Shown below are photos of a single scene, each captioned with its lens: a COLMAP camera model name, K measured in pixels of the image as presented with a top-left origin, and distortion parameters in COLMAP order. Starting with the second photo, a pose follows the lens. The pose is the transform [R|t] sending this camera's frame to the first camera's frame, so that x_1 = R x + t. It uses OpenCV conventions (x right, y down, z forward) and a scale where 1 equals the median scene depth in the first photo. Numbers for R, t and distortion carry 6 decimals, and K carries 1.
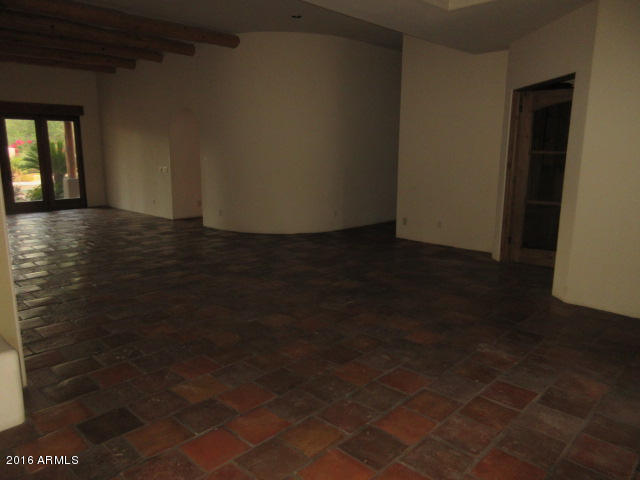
lens RADIAL K [[468.6, 0, 320.0], [0, 468.6, 240.0], [0, 0, 1]] dist [0.000263, 0.000027]
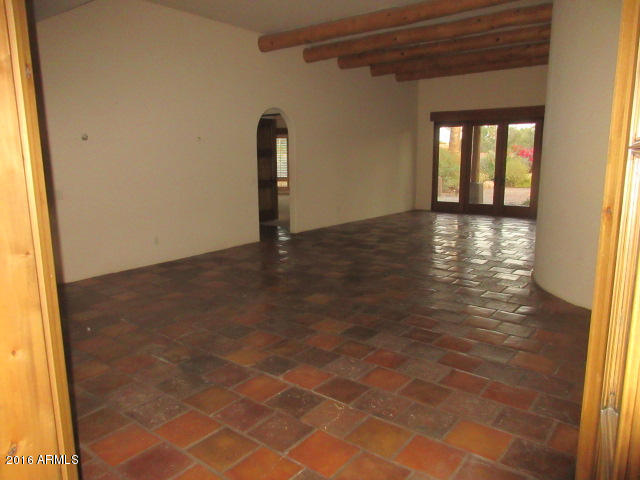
lens RADIAL K [[468.6, 0, 320.0], [0, 468.6, 240.0], [0, 0, 1]] dist [0.000263, 0.000027]
pose [[0.111806, 0.182674, -0.976796, 0.424912], [-0.180352, 0.970365, 0.160828, -0.120536], [0.977227, 0.158186, 0.141438, 0.582166]]
